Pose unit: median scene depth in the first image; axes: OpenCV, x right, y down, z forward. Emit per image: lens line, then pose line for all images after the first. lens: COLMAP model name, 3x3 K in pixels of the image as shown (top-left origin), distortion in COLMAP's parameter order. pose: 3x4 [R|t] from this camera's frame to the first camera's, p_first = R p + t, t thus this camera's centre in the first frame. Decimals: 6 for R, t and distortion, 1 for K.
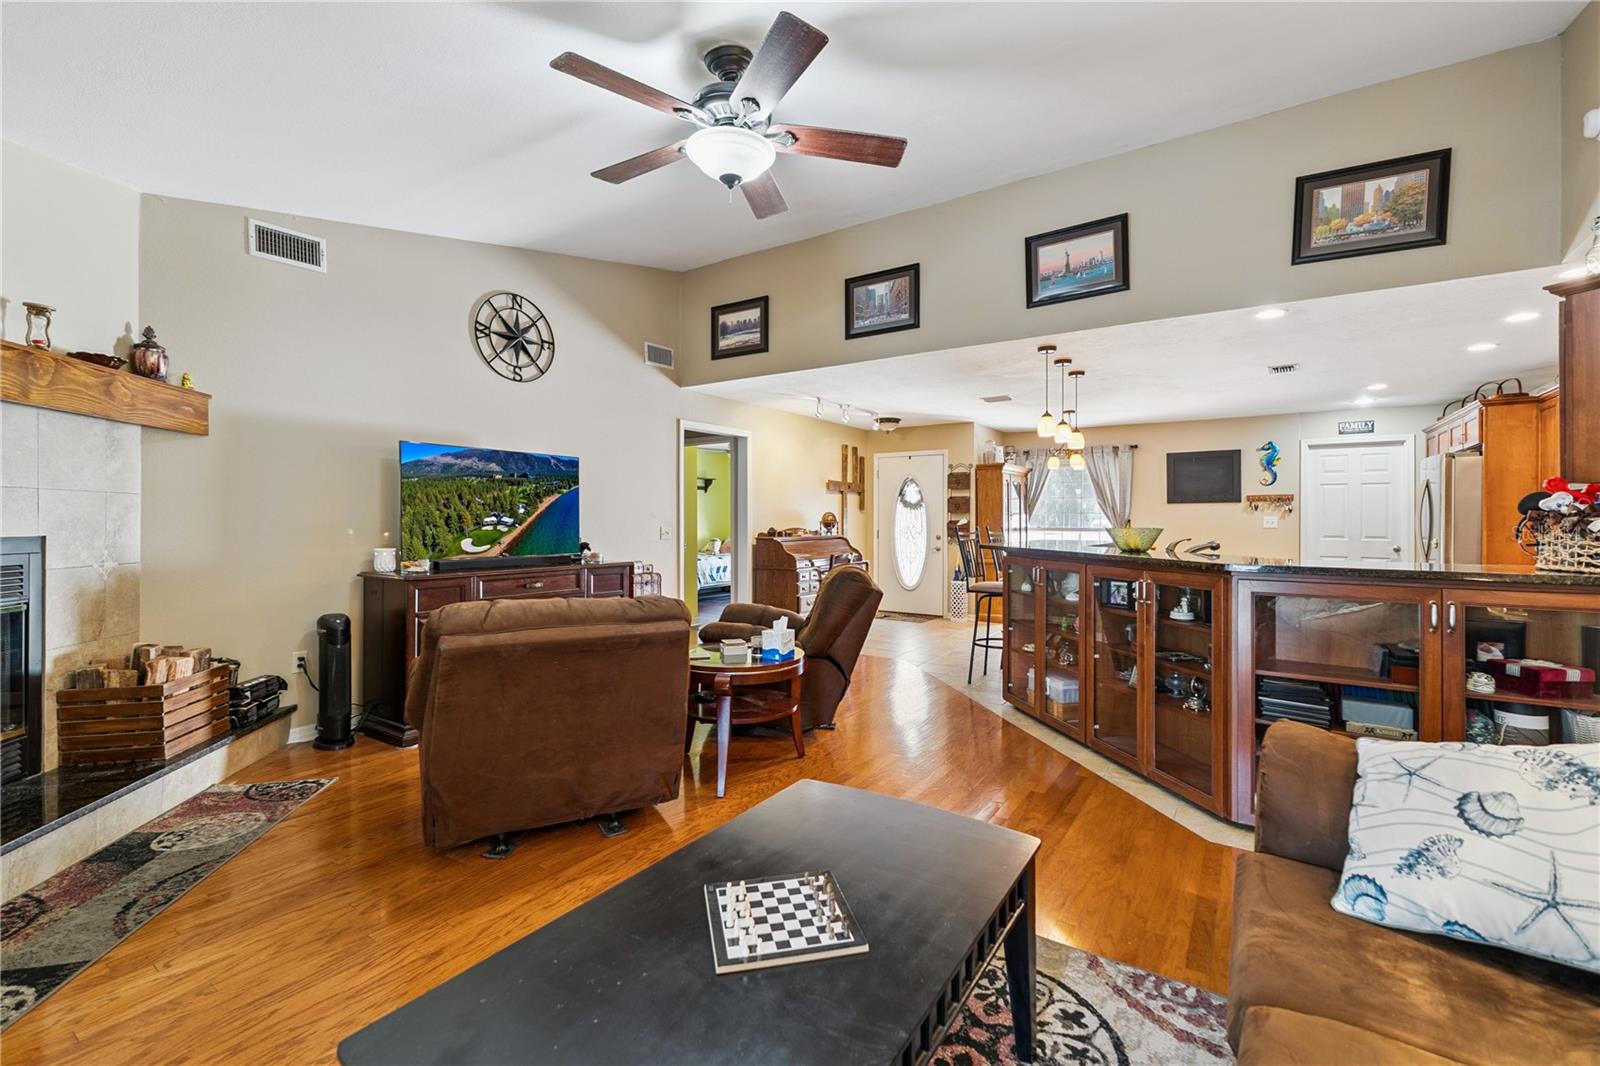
lens RADIAL K [[679.1, 0, 805.7], [0, 679.1, 521.1], [0, 0, 1]] dist [0.008083, -0.000321]
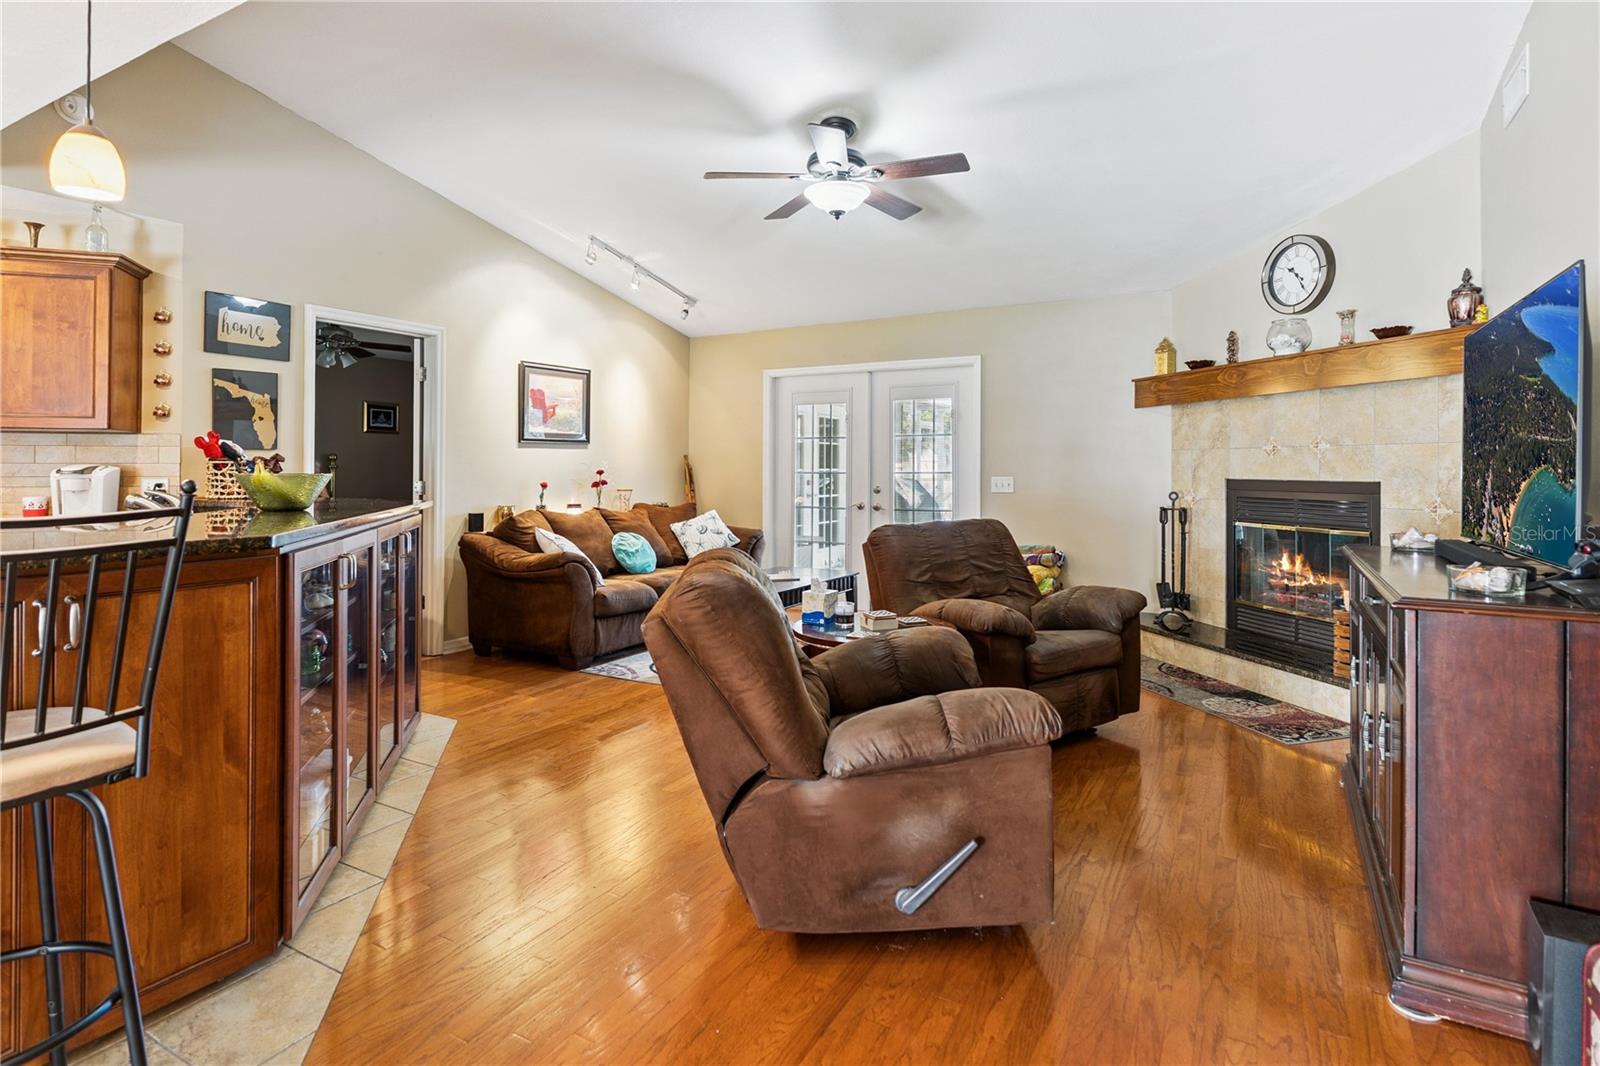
lens RADIAL K [[786.4, 0, 789.9], [0, 786.4, 467.2], [0, 0, 1]] dist [-0.008731, 0.000345]
pose [[-0.997952, -0.002815, -0.063903, 0.066119], [-0.002704, 0.999995, -0.001818, 0.000555], [0.063908, -0.001641, -0.997954, 2.072856]]
